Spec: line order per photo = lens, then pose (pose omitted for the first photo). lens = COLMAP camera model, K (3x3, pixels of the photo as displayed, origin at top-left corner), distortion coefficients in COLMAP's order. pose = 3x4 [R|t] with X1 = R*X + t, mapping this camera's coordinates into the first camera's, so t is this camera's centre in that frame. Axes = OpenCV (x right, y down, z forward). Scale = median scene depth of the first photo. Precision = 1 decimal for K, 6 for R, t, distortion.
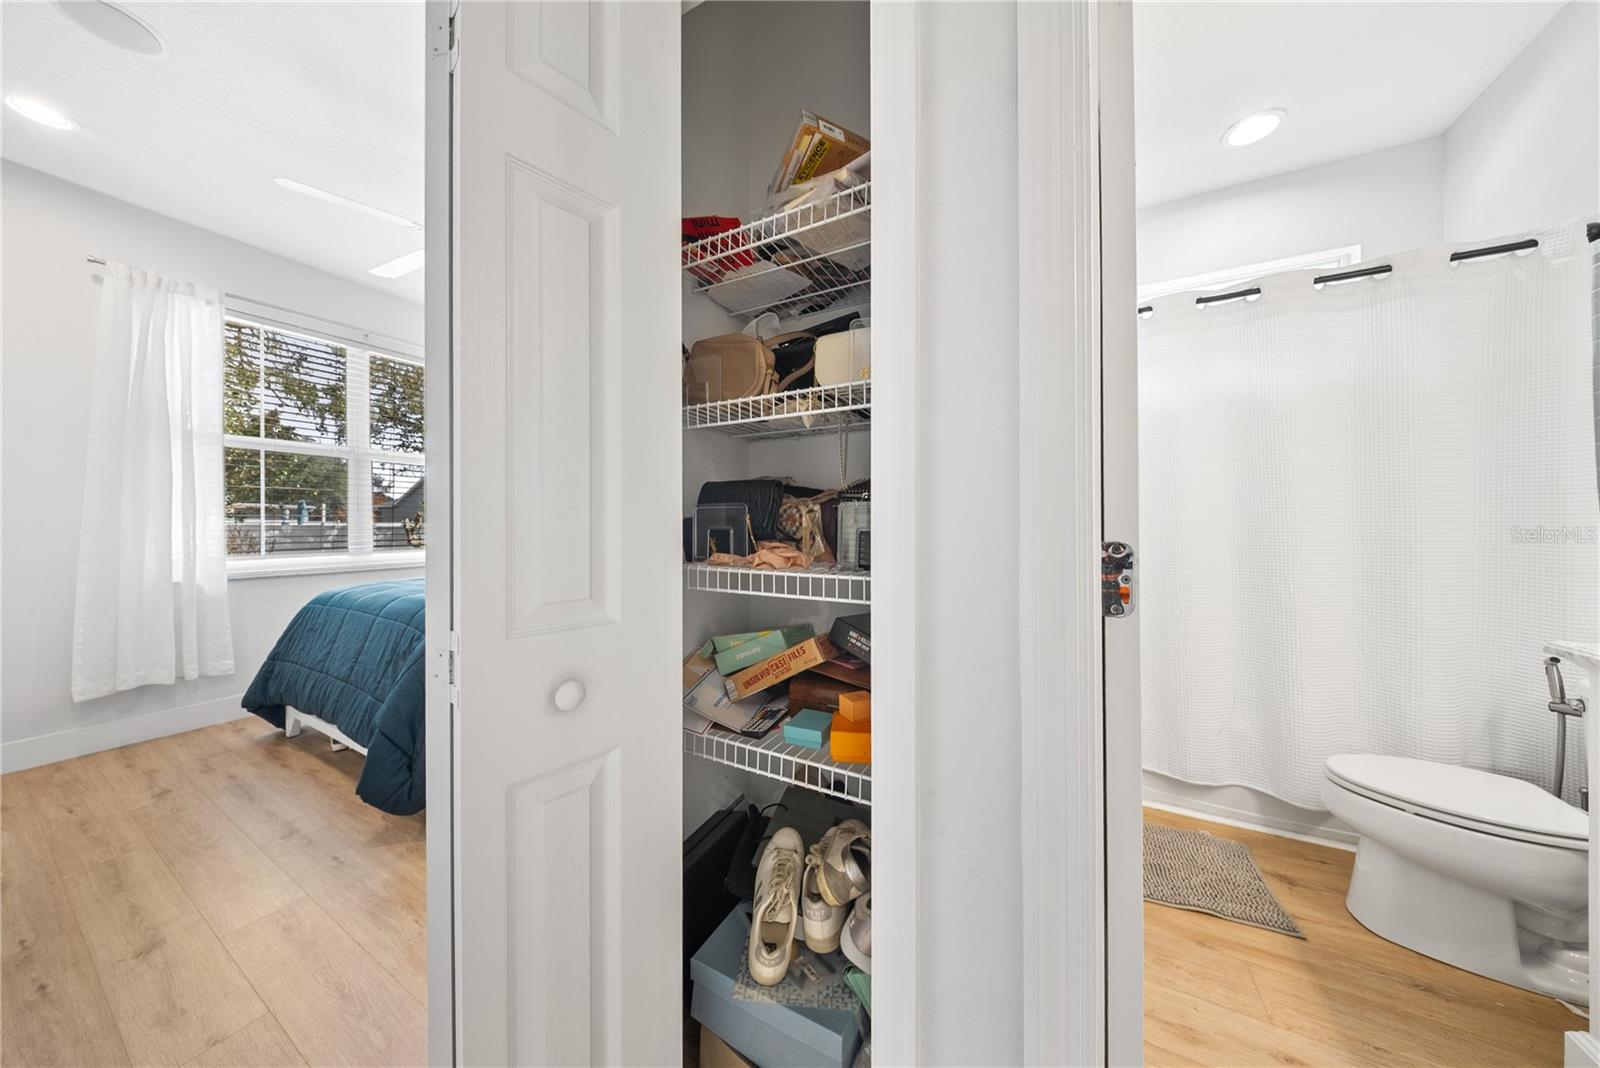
lens RADIAL K [[484.3, 0, 804.6], [0, 484.3, 525.7], [0, 0, 1]] dist [-0.005521, 0.000064]
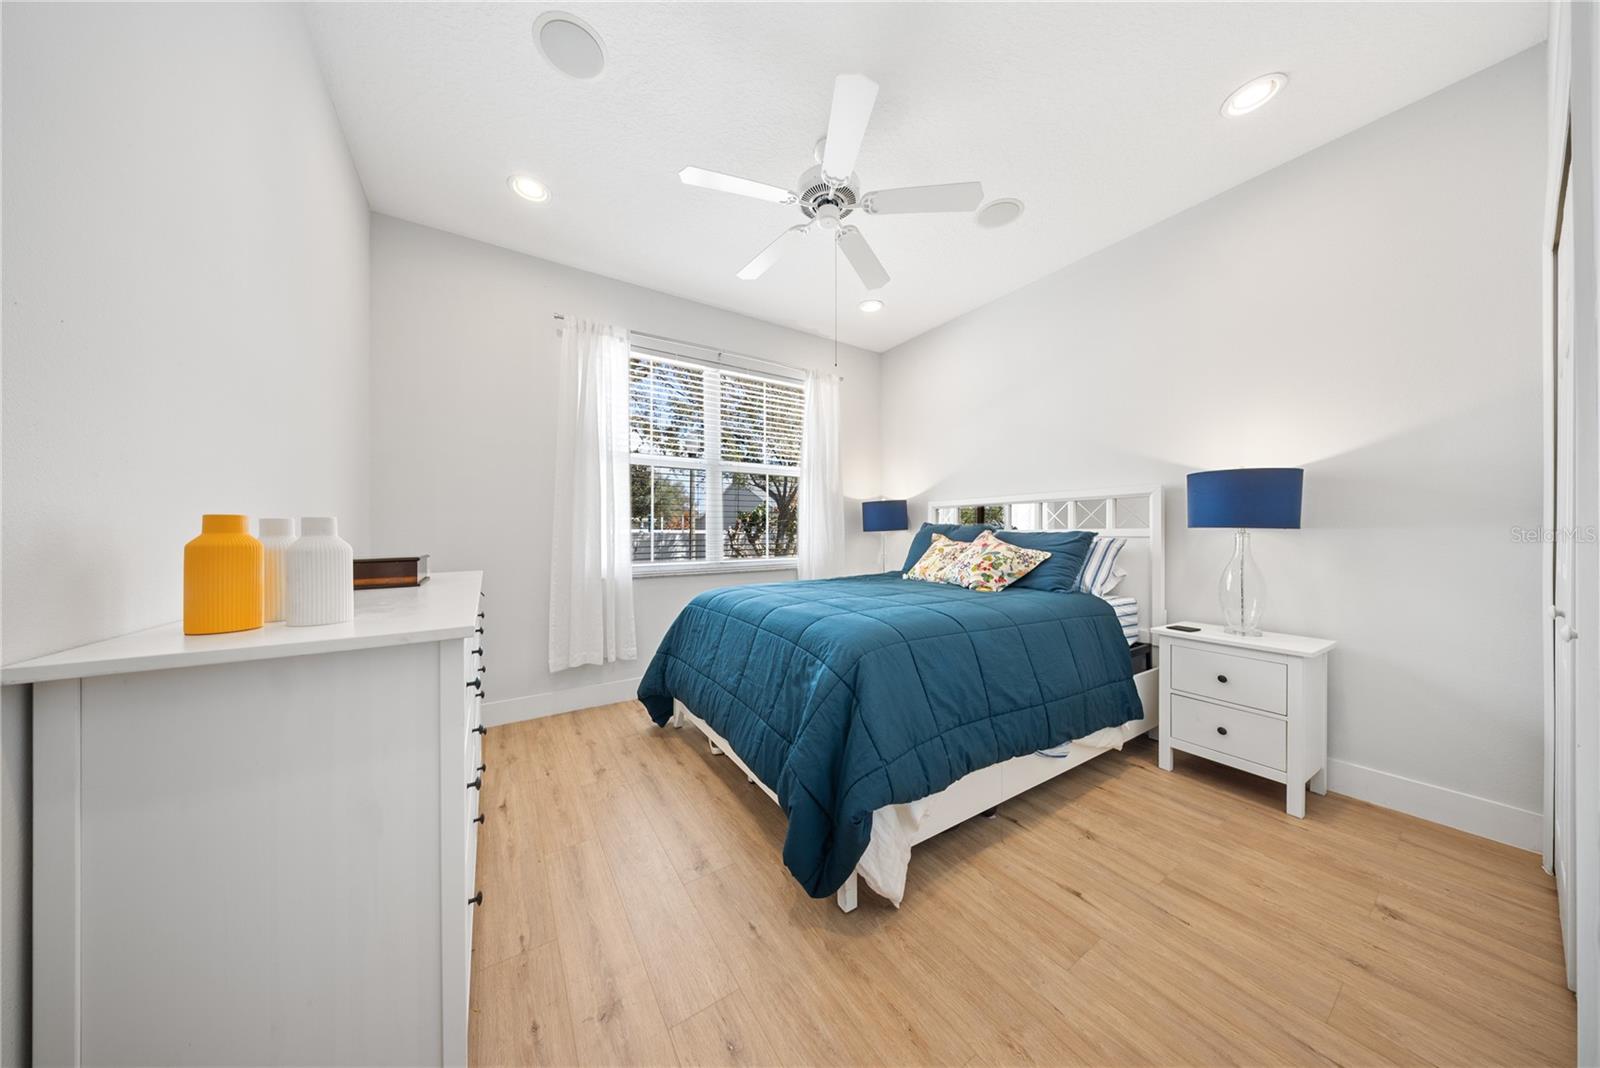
lens RADIAL K [[471.1, 0, 796.4], [0, 471.1, 532.4], [0, 0, 1]] dist [0.007953, -0.003176]
pose [[0.878100, -0.002292, -0.478471, -0.411558], [0.002122, 0.999997, -0.000896, 0.005477], [0.478472, -0.000229, 0.878103, 0.252213]]
